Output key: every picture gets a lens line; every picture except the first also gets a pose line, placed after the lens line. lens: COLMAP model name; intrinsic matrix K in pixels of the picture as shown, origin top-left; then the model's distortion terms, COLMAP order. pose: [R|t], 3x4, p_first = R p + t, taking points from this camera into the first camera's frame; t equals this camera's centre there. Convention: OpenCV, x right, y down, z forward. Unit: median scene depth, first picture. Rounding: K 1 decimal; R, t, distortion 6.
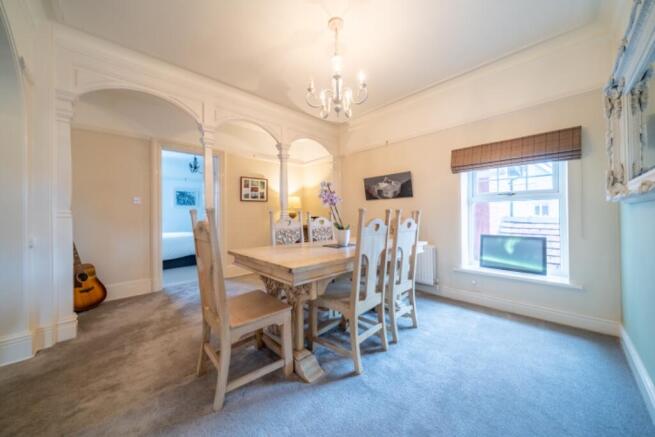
lens RADIAL K [[227.6, 0, 326.3], [0, 227.6, 219.2], [0, 0, 1]] dist [-0.000291, -0.000055]
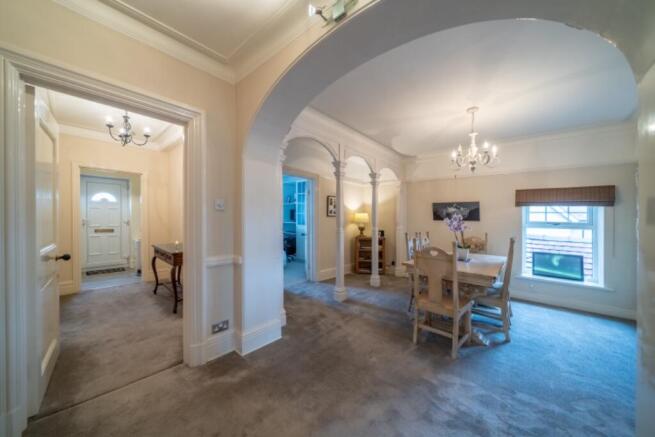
lens RADIAL K [[227.6, 0, 328.6], [0, 227.6, 222.2], [0, 0, 1]] dist [-0.000291, -0.000055]
pose [[0.995117, 0.032653, 0.093142, -0.732356], [-0.032747, 0.999464, -0.000523, -0.073153], [-0.093109, -0.002530, 0.995653, -0.277727]]
